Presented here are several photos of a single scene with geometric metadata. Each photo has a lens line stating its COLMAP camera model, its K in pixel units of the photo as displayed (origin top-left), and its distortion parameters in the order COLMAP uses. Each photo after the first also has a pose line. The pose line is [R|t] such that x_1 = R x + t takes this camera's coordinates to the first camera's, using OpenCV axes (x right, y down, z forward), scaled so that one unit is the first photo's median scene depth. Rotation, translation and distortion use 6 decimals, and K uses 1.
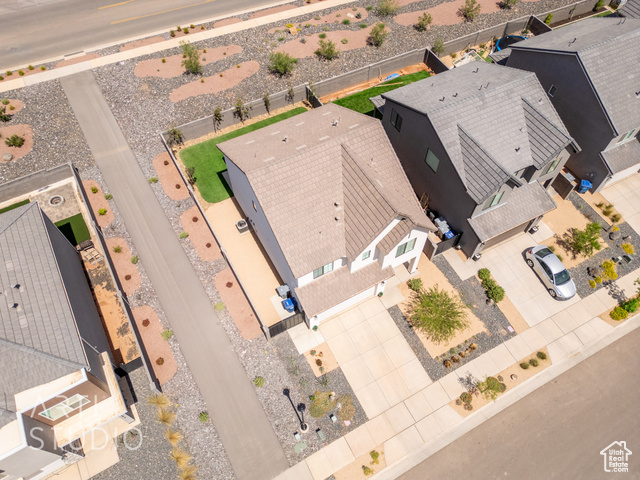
lens RADIAL K [[448.0, 0, 320.7], [0, 448.0, 240.7], [0, 0, 1]] dist [0.069836, -0.057775]
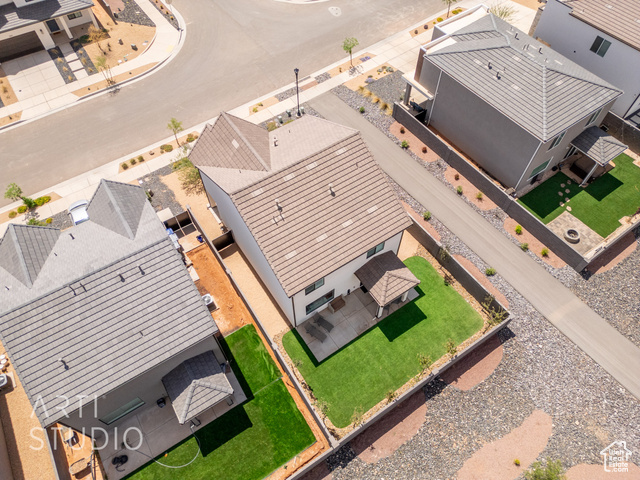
lens RADIAL K [[448.0, 0, 319.8], [0, 448.0, 239.1], [0, 0, 1]] dist [0.069836, -0.057775]
pose [[-0.996096, 0.073028, -0.049592, 0.000110], [-0.074125, -0.386892, 0.919141, -1.069813], [0.047936, 0.919229, 0.390795, 0.694165]]
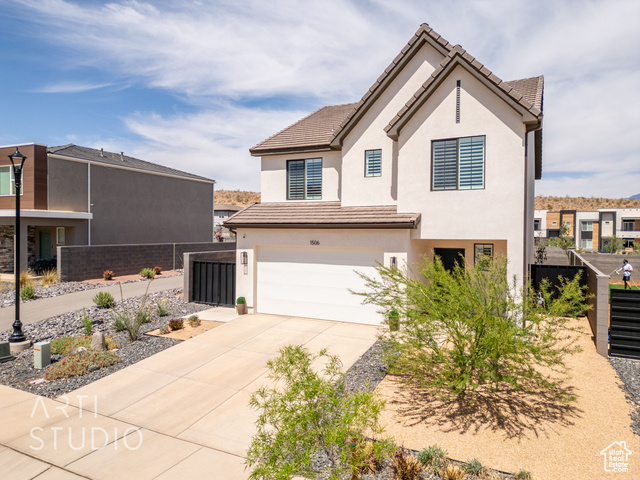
lens RADIAL K [[448.0, 0, 320.7], [0, 448.0, 243.6], [0, 0, 1]] dist [0.069836, -0.057775]
pose [[0.570809, 0.022435, -0.820776, 0.433886], [-0.688901, 0.556991, -0.463871, 0.319572], [0.446758, 0.830215, 0.333391, 0.798020]]
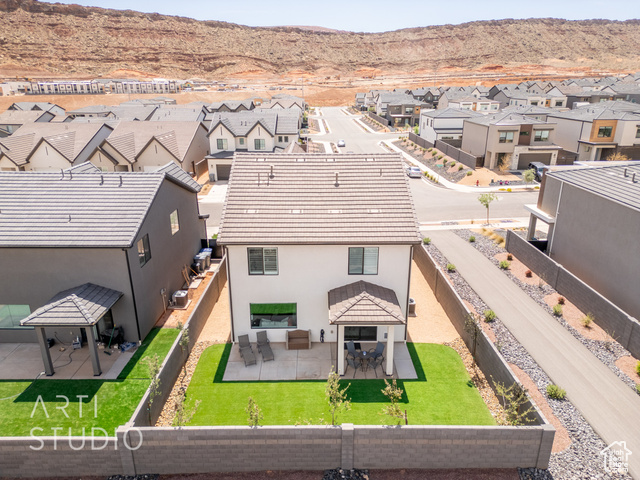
lens RADIAL K [[448.0, 0, 320.8], [0, 448.0, 239.0], [0, 0, 1]] dist [0.069836, -0.057775]
pose [[-0.880418, -0.160017, 0.446383, -0.405391], [0.395505, 0.271534, 0.877408, -0.862925], [-0.261608, 0.949033, -0.175776, 1.188736]]
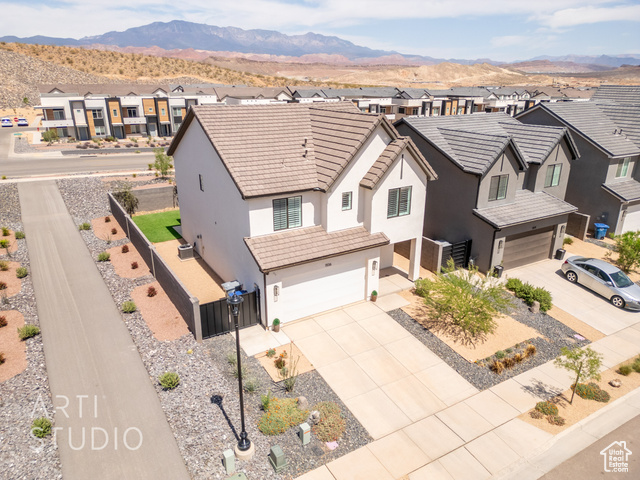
lens RADIAL K [[448.0, 0, 321.8], [0, 448.0, 240.5], [0, 0, 1]] dist [0.069836, -0.057775]
pose [[0.998981, -0.015553, 0.042372, 0.026484], [0.037731, 0.802954, -0.594845, 0.466769], [-0.024771, 0.595838, 0.802723, 0.411380]]
